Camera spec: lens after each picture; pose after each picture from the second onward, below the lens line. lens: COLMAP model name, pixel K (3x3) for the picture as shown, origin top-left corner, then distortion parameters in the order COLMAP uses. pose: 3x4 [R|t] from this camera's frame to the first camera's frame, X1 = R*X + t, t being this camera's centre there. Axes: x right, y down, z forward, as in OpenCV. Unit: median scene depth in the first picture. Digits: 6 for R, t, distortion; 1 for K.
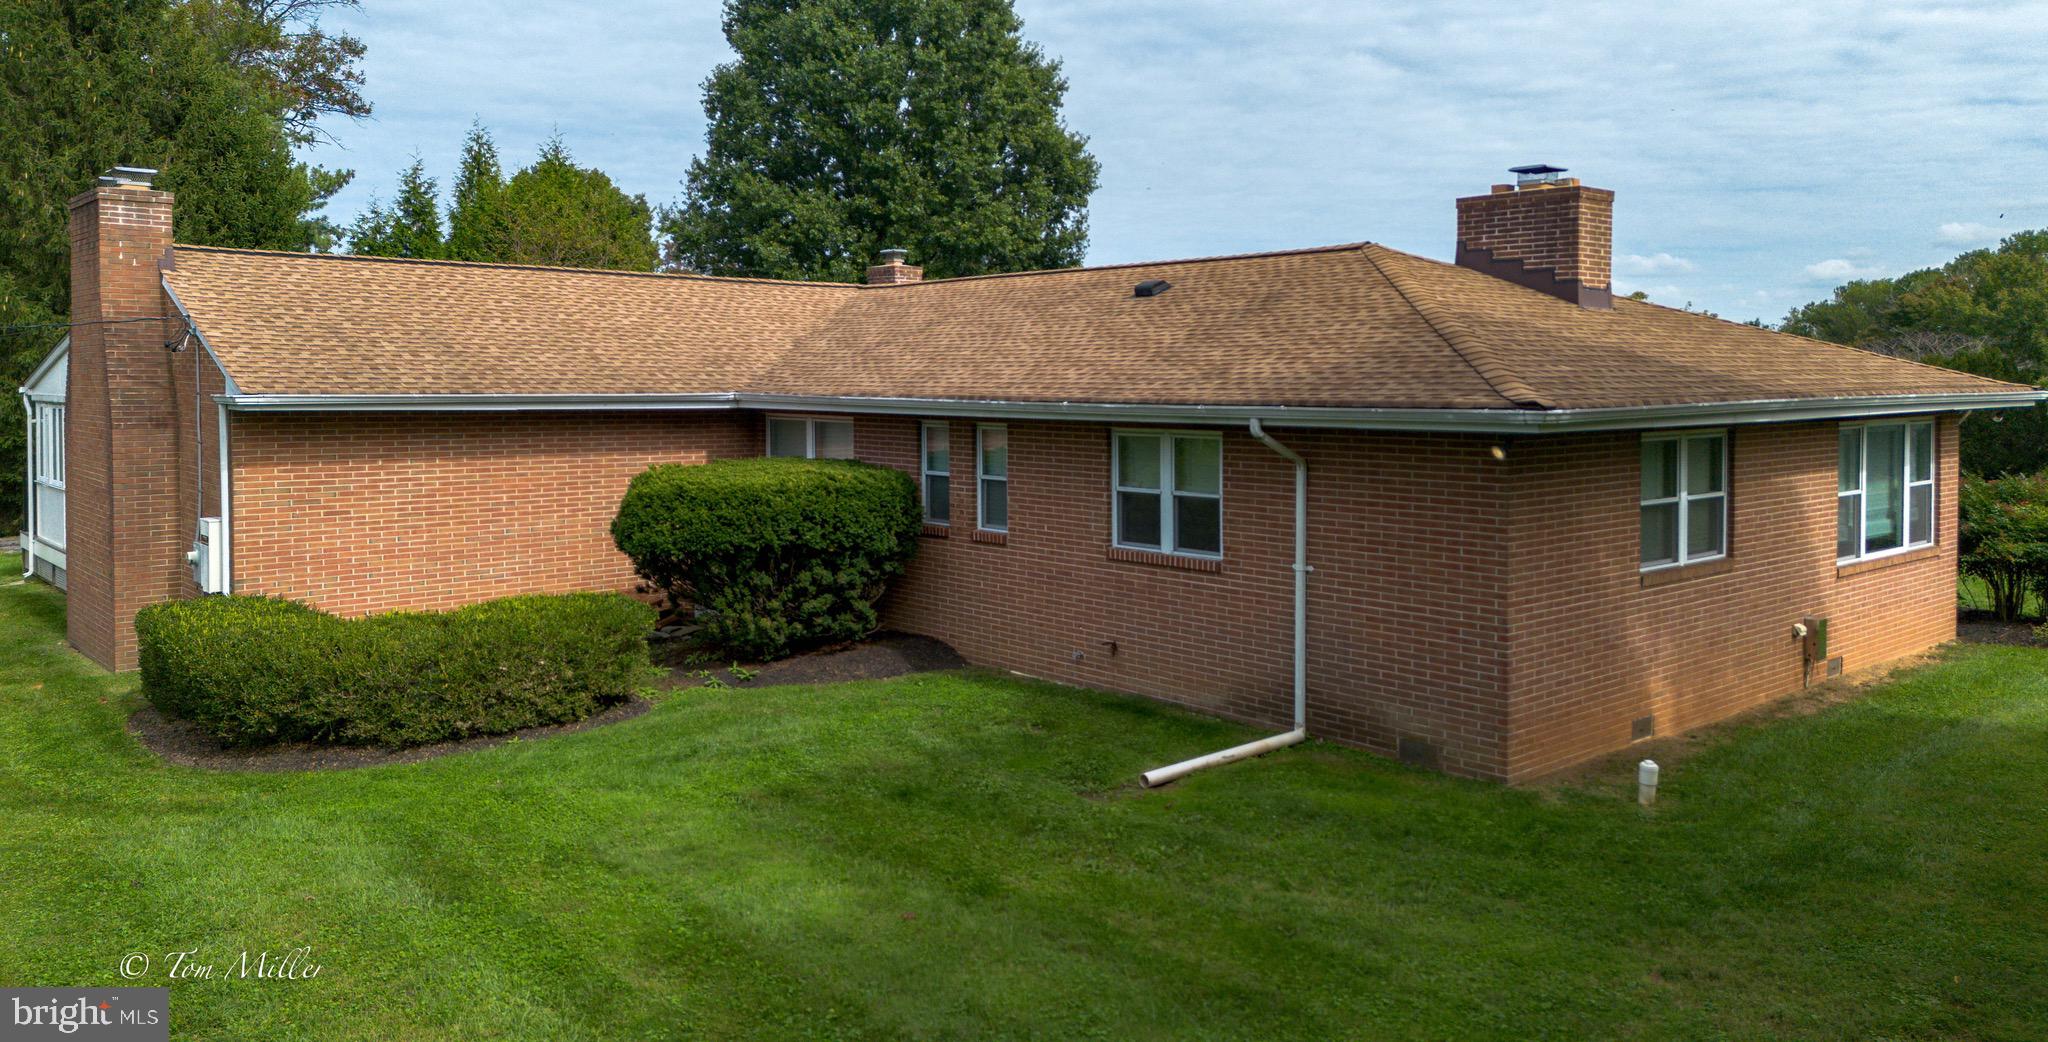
lens RADIAL K [[1416.7, 0, 1024.0], [0, 1416.7, 521.0], [0, 0, 1]] dist [0.110122, -0.125701]
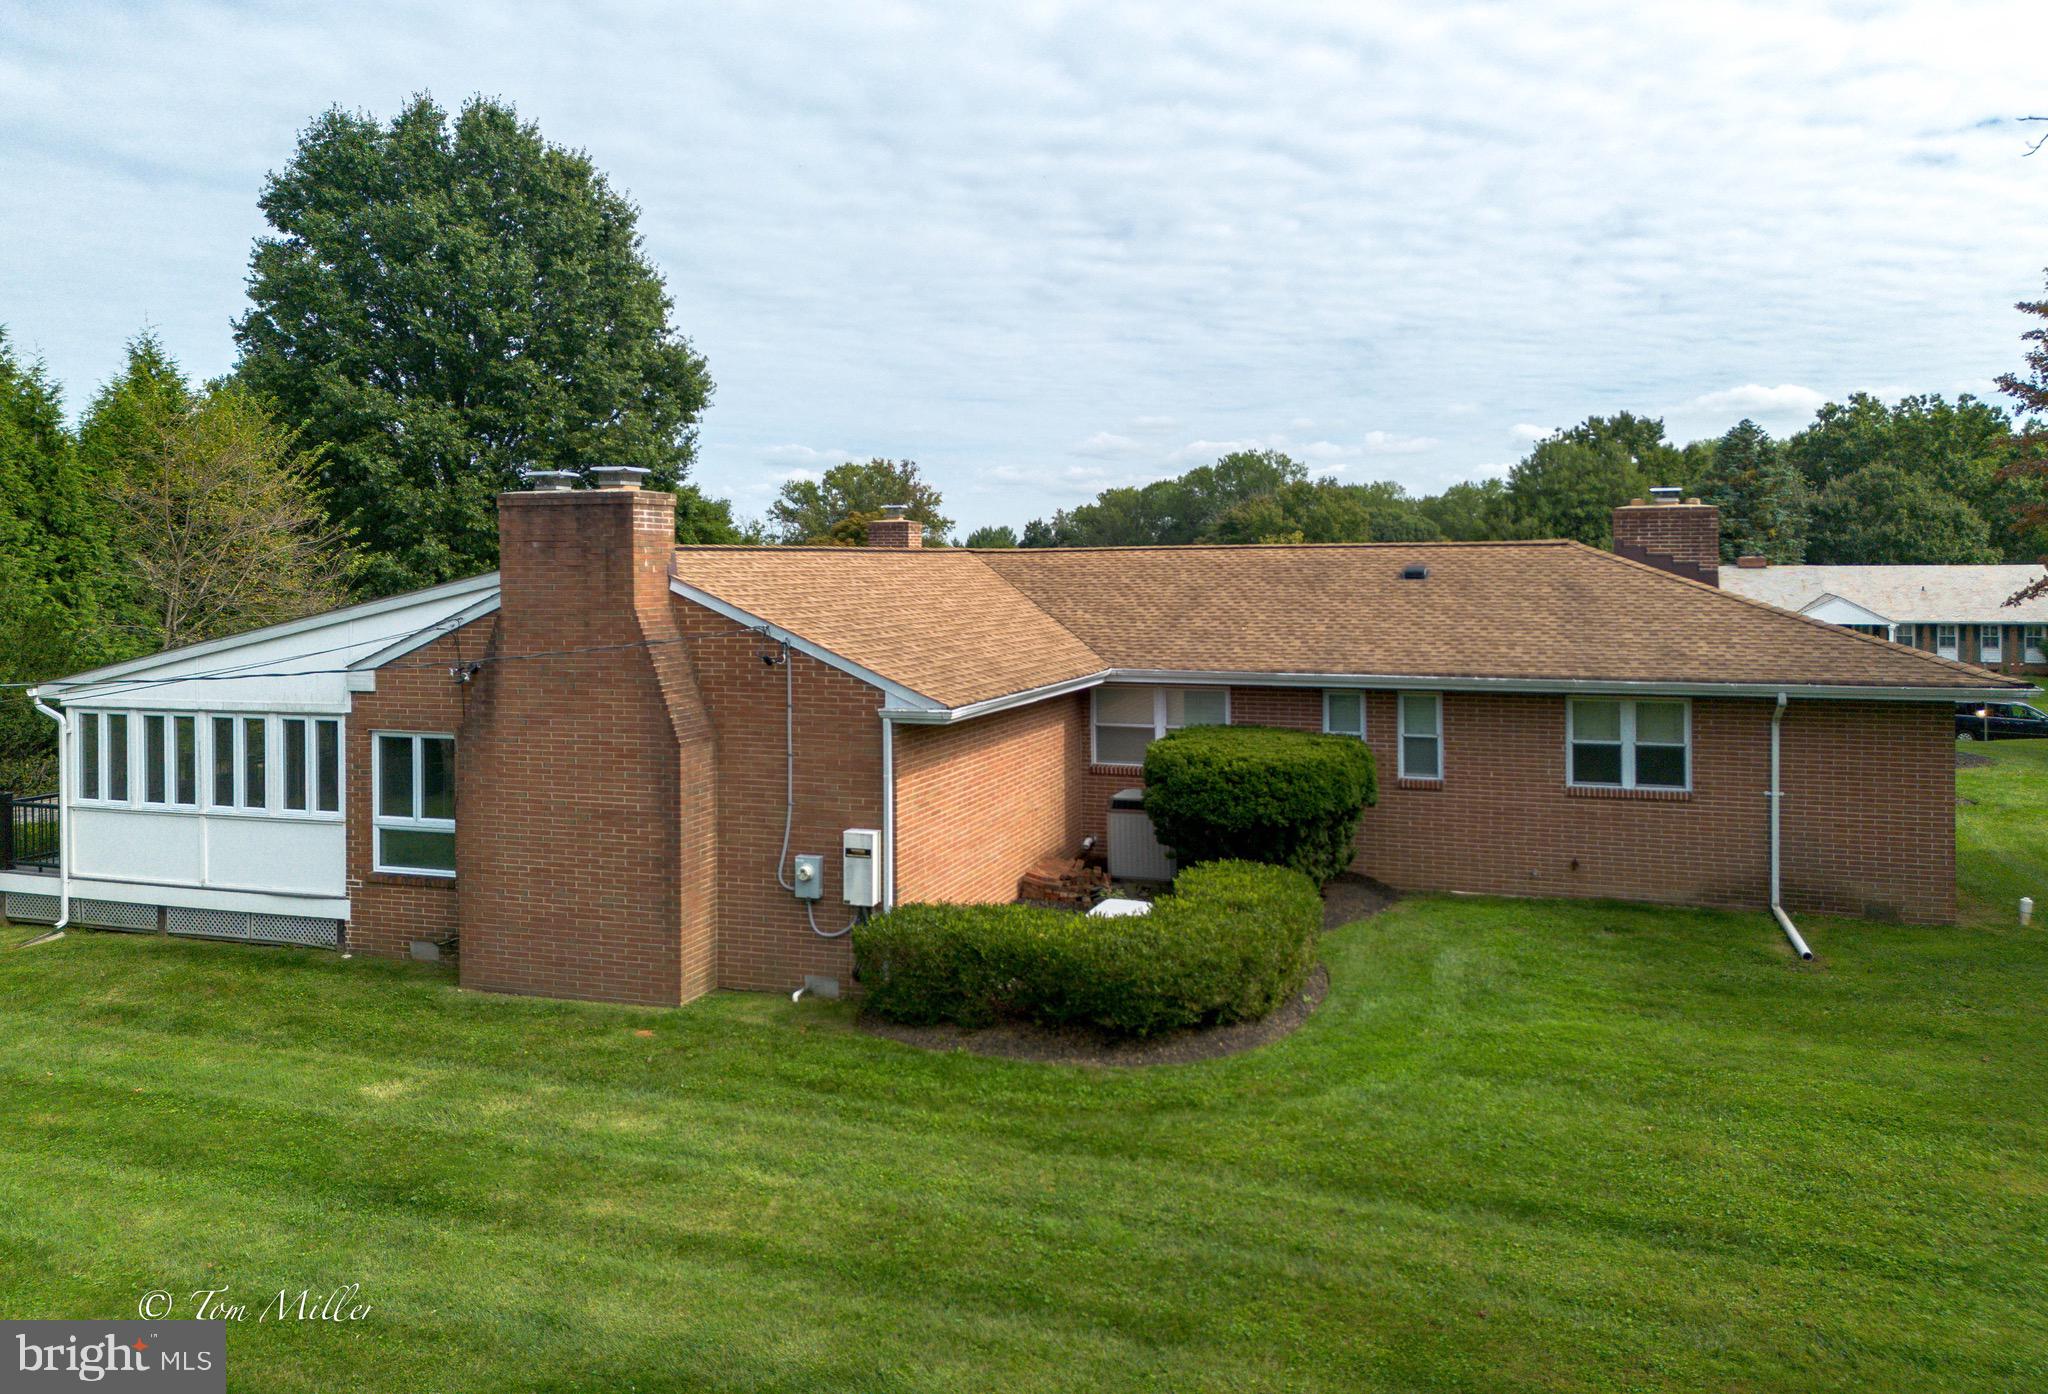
lens RADIAL K [[1376.1, 0, 1081.8], [0, 1376.1, 689.6], [0, 0, 1]] dist [0.092946, -0.090334]
pose [[0.877091, -0.052197, 0.477480, -0.814844], [0.058353, 0.998294, 0.001941, -0.086445], [-0.476767, 0.026160, 0.878640, 0.076263]]
